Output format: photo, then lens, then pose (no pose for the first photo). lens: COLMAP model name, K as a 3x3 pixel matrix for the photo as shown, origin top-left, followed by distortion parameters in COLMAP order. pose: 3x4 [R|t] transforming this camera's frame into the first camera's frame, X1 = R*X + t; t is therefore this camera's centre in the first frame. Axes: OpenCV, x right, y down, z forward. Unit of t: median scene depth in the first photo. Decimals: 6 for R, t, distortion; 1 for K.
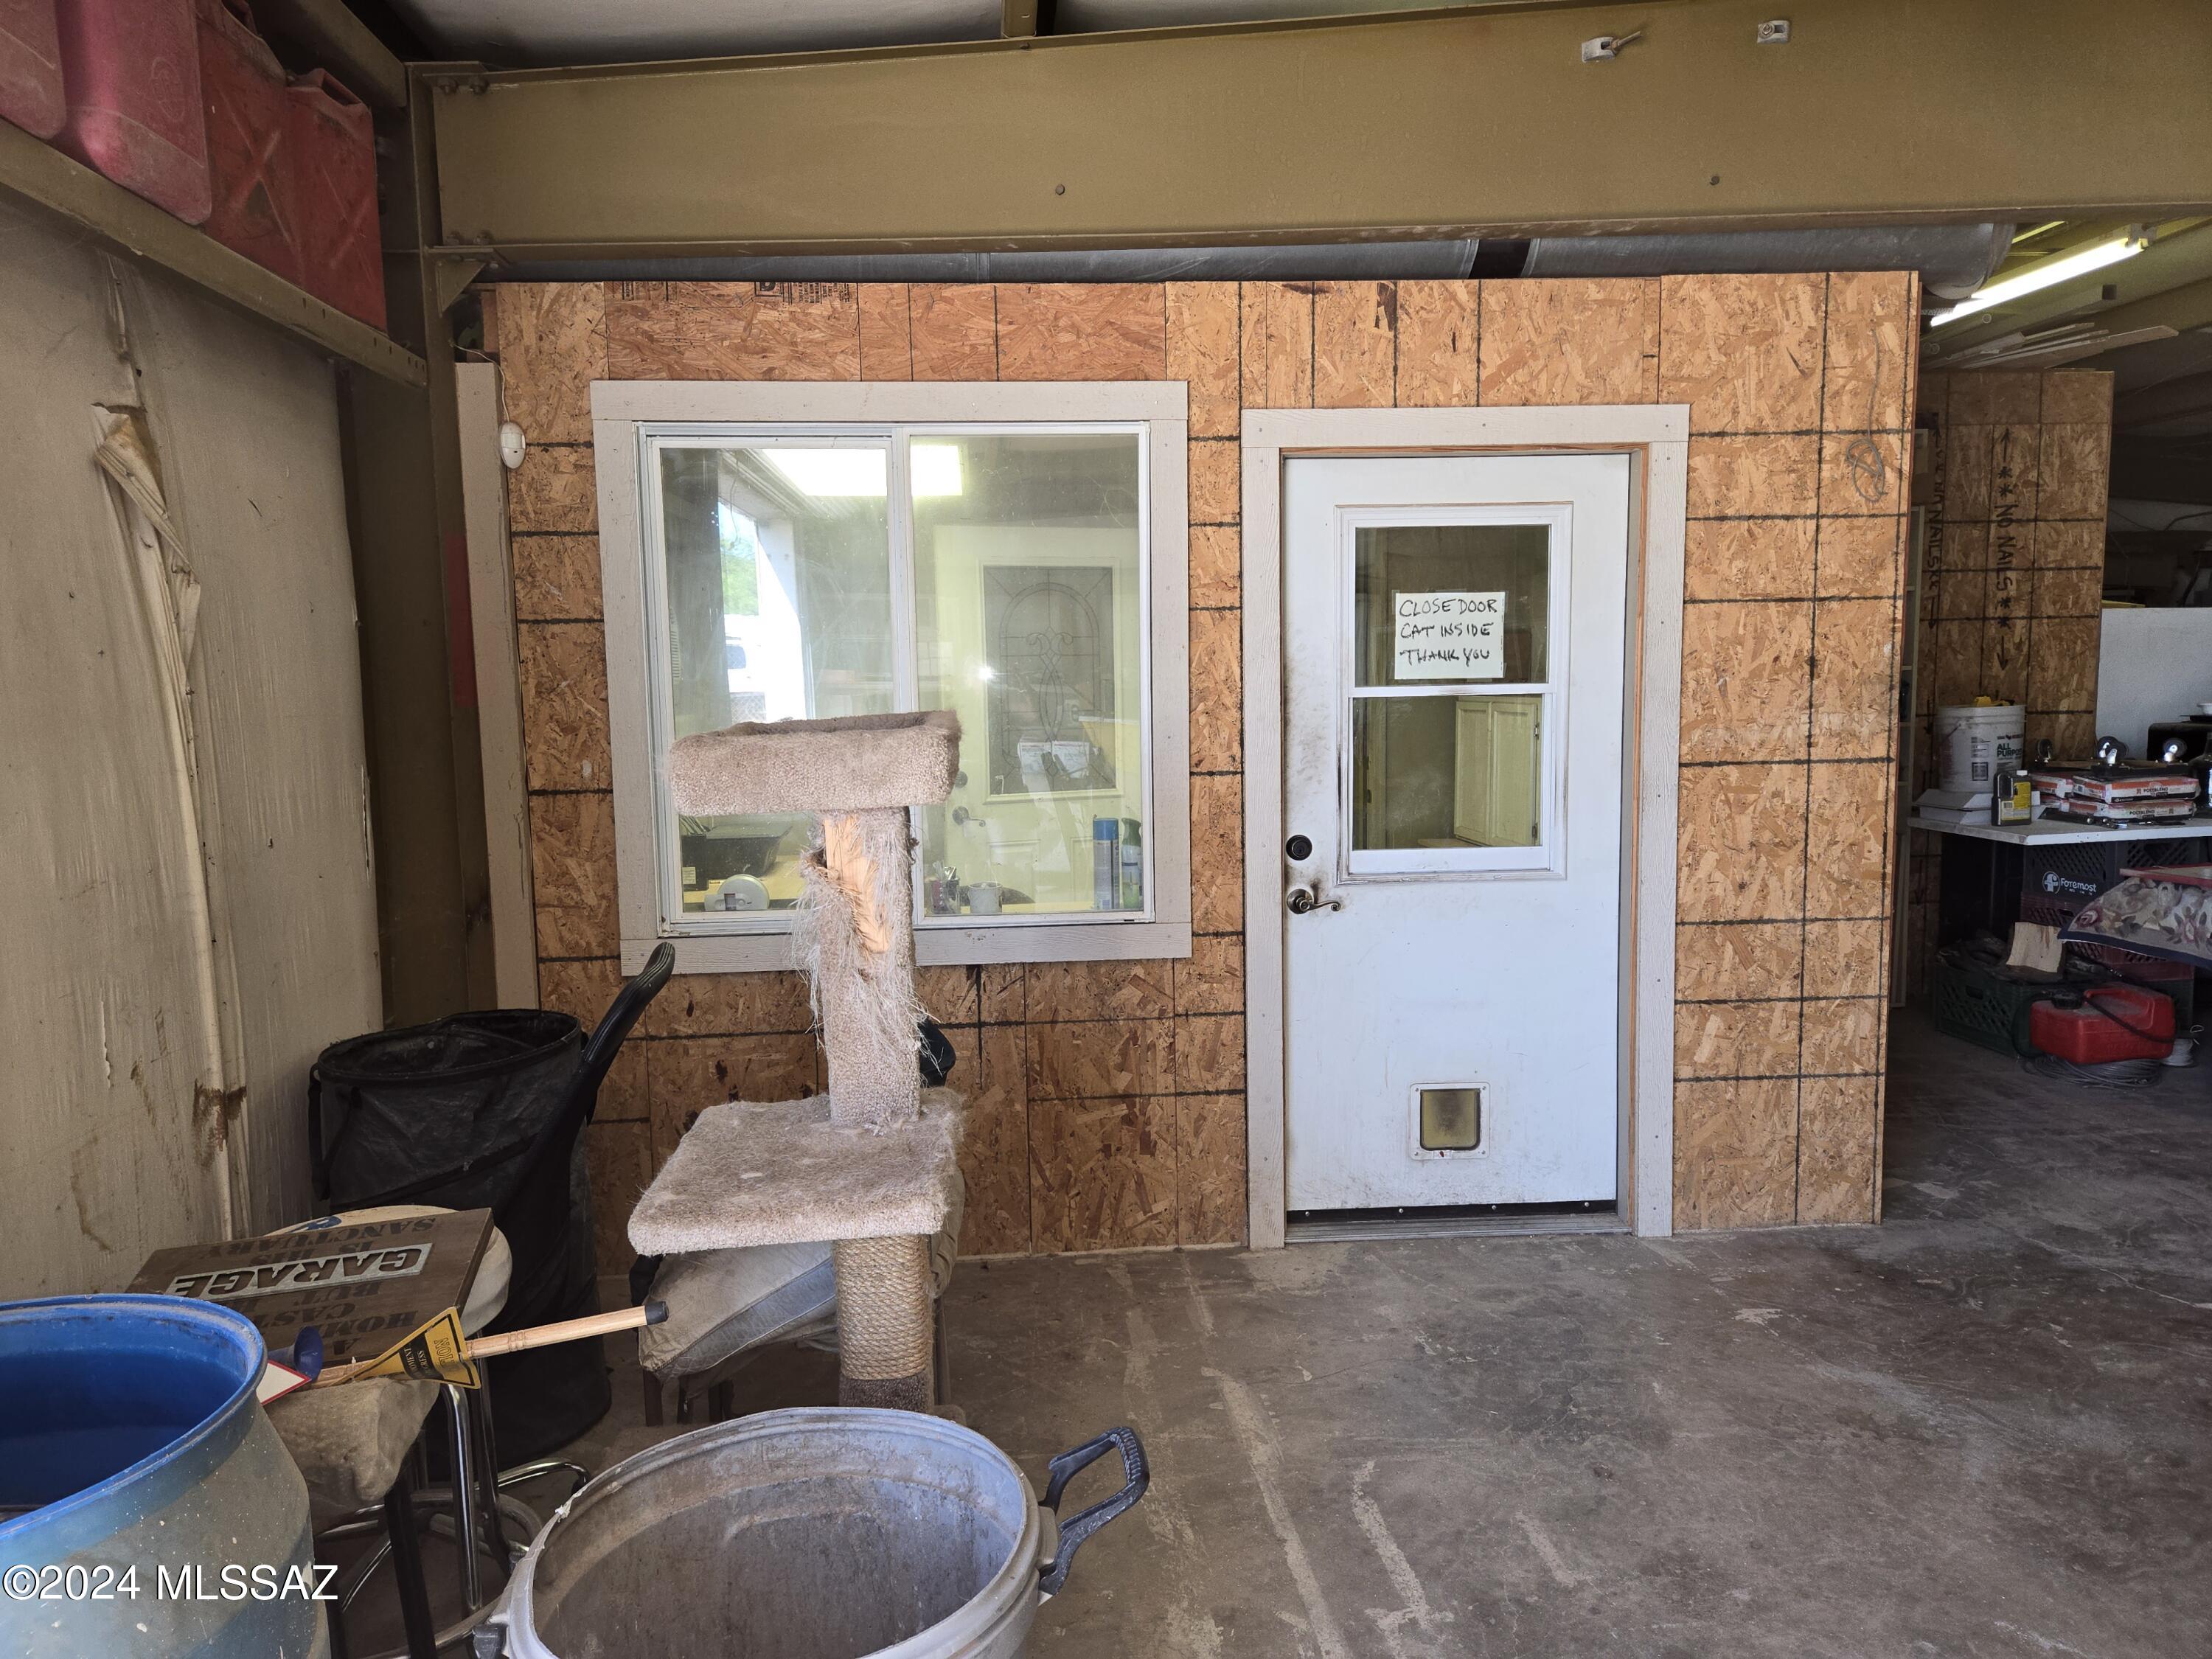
lens RADIAL K [[1483.6, 0, 1091.9], [0, 1483.6, 826.8], [0, 0, 1]] dist [0.070512, -0.062302]
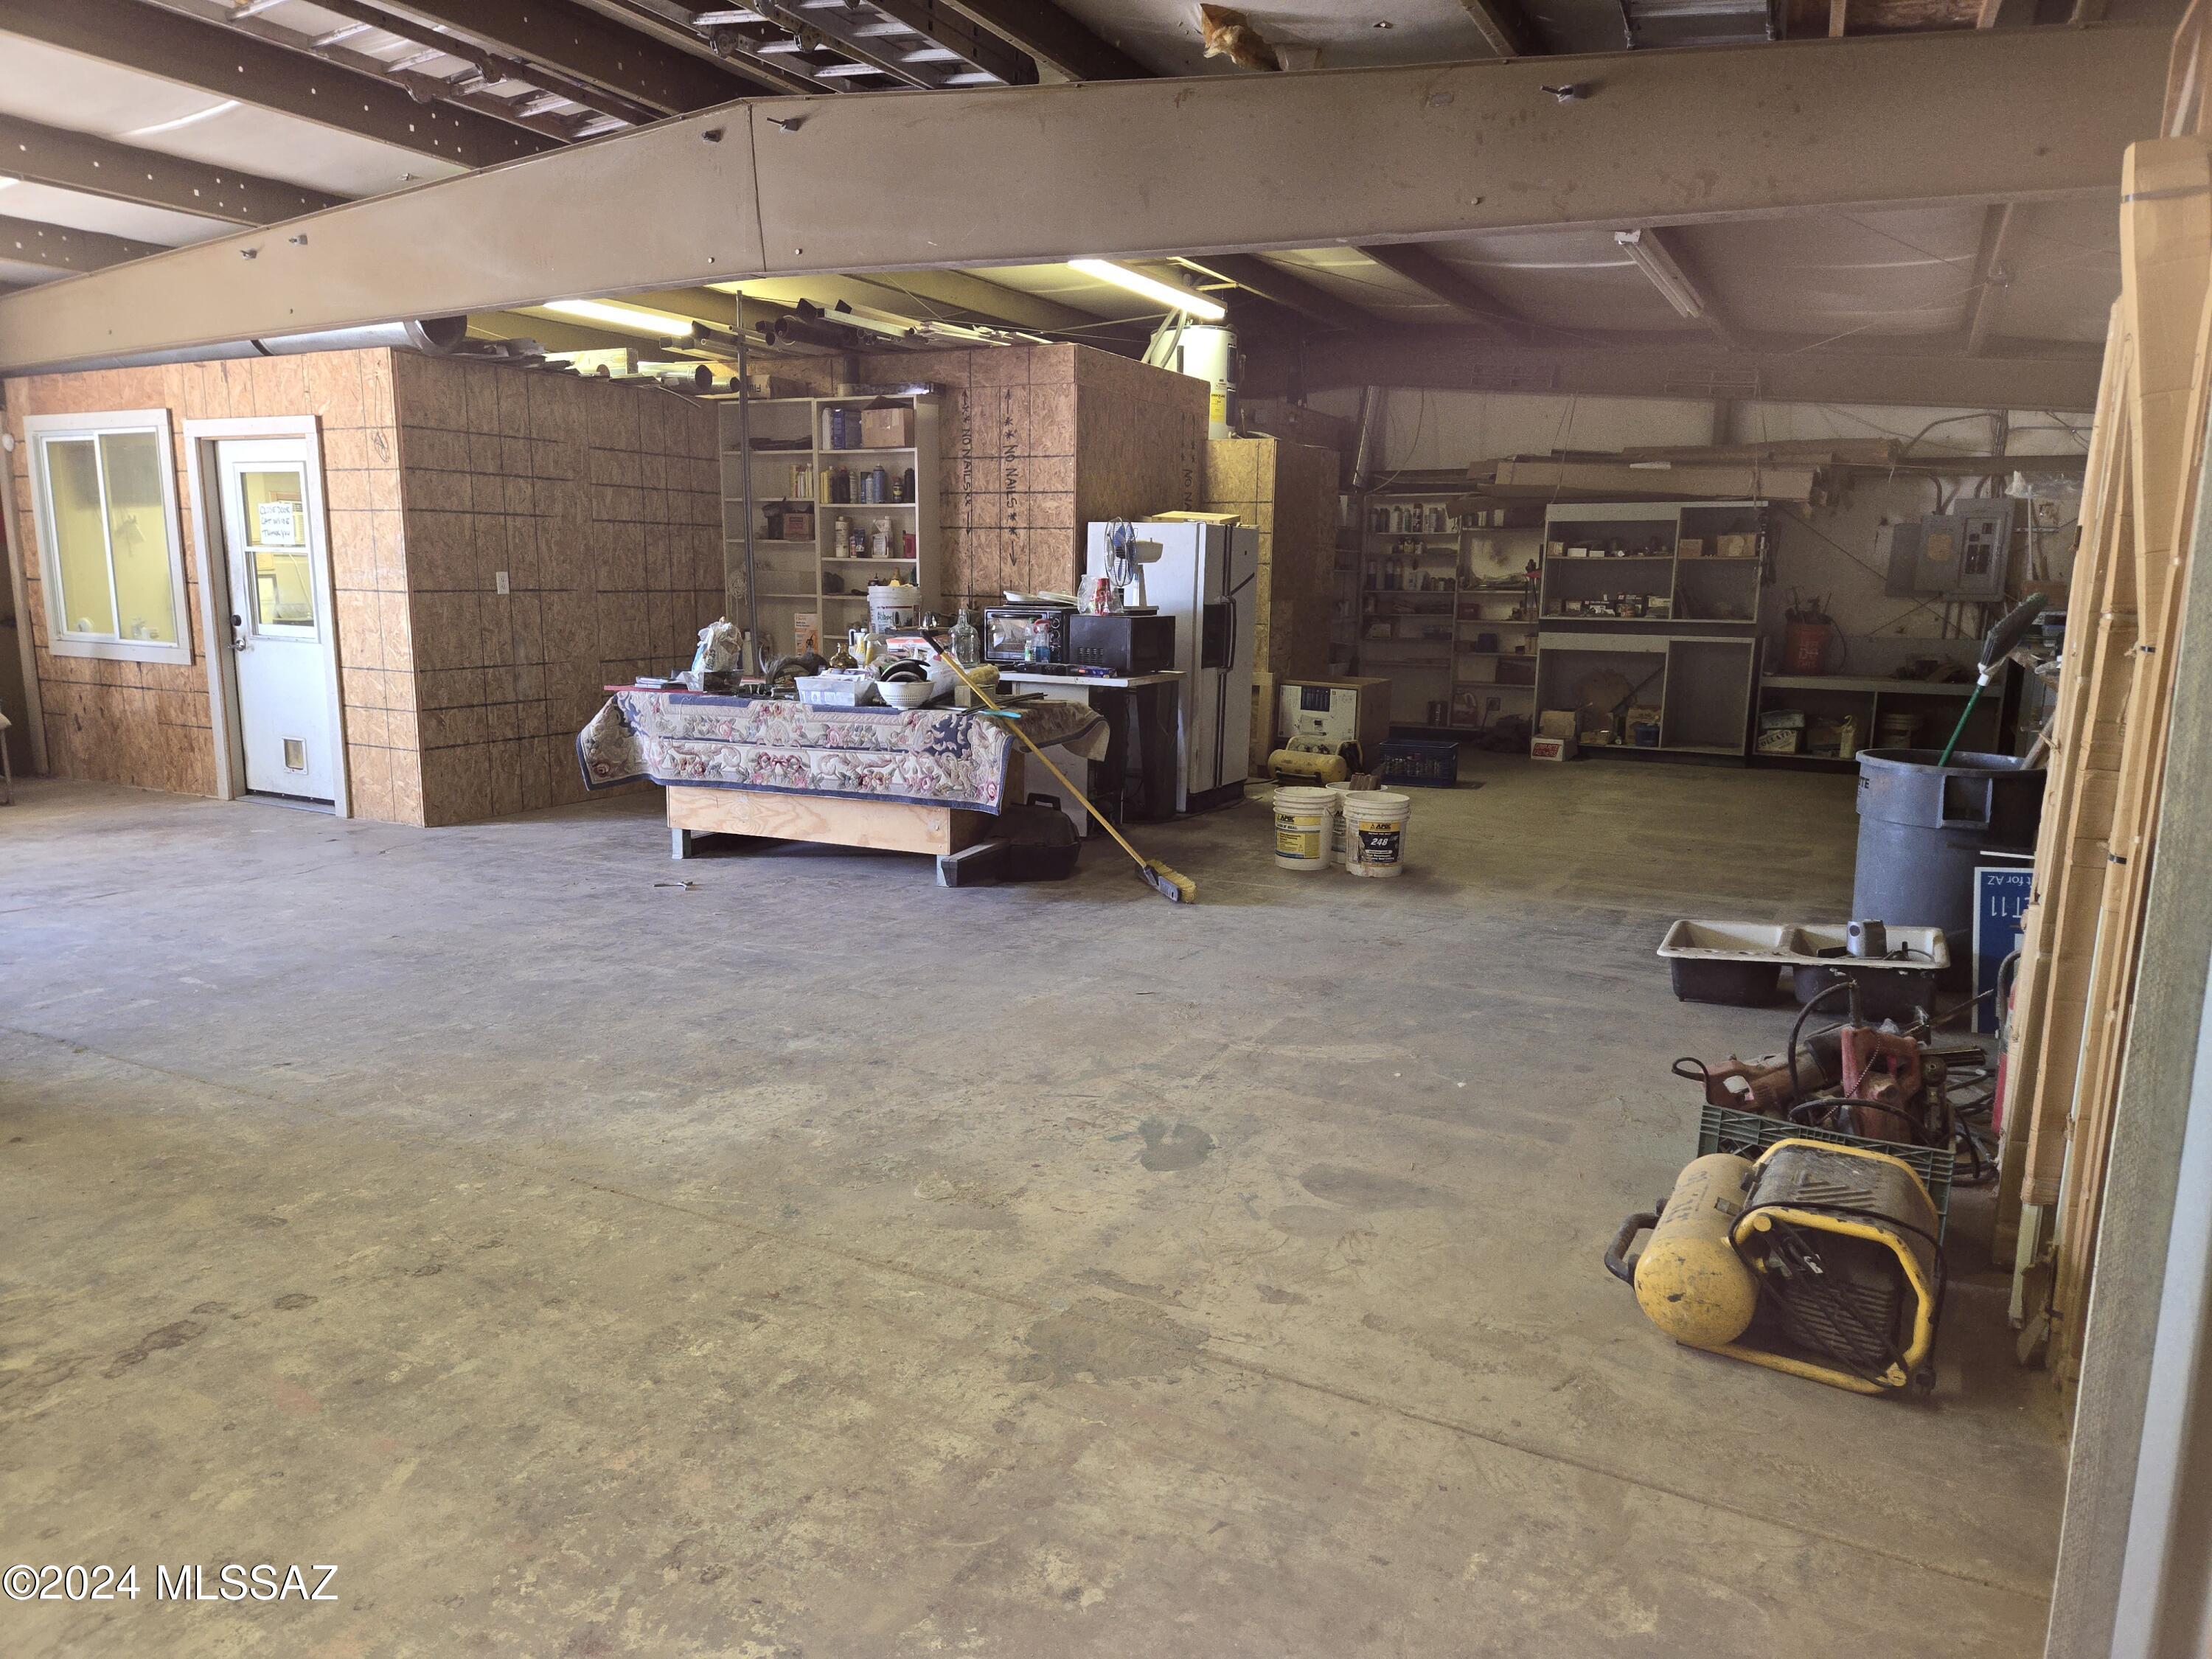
lens RADIAL K [[1483.6, 0, 1100.4], [0, 1483.6, 836.9], [0, 0, 1]] dist [0.070512, -0.062302]
pose [[0.850485, 0.124172, -0.511133, 2.398347], [-0.083555, 0.991291, 0.101791, -0.002462], [0.519321, -0.043864, 0.853453, -0.249591]]
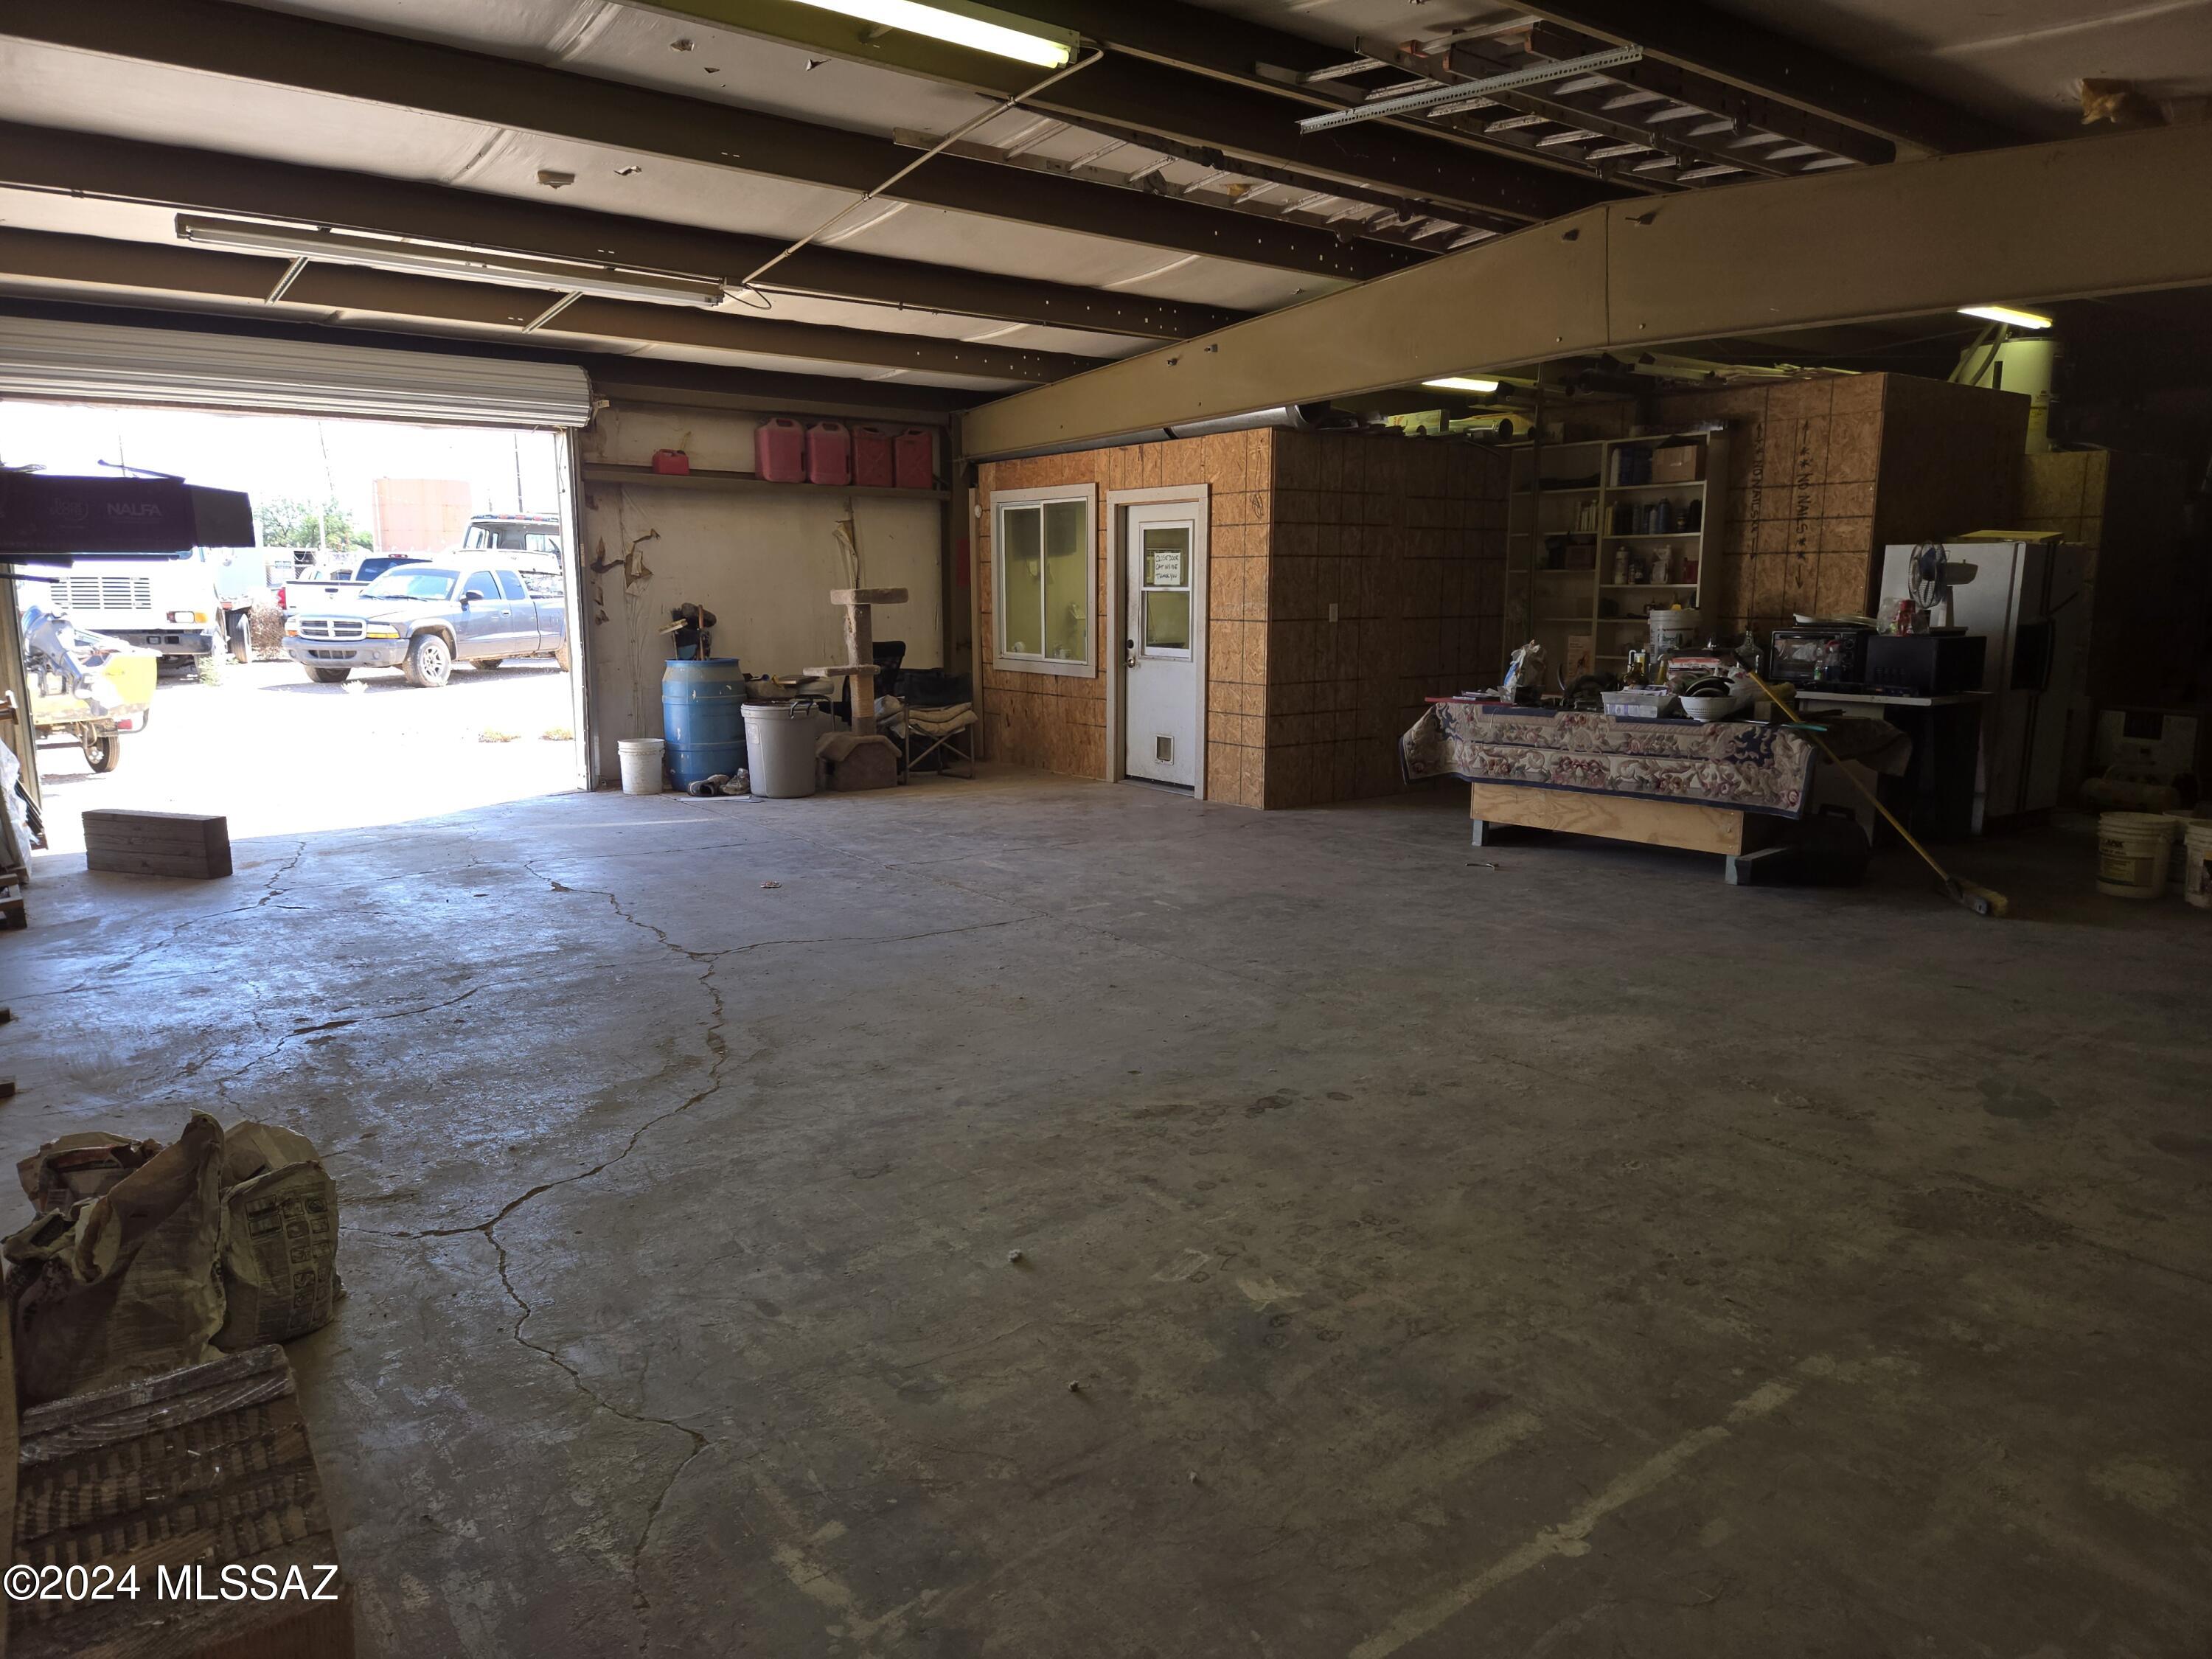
lens RADIAL K [[1483.6, 0, 1099.8], [0, 1483.6, 825.5], [0, 0, 1]] dist [0.070512, -0.062302]
pose [[0.542468, 0.153836, -0.825871, 2.496406], [-0.096417, 0.987995, 0.120704, 0.019505], [0.834525, 0.014150, 0.550788, -0.598926]]
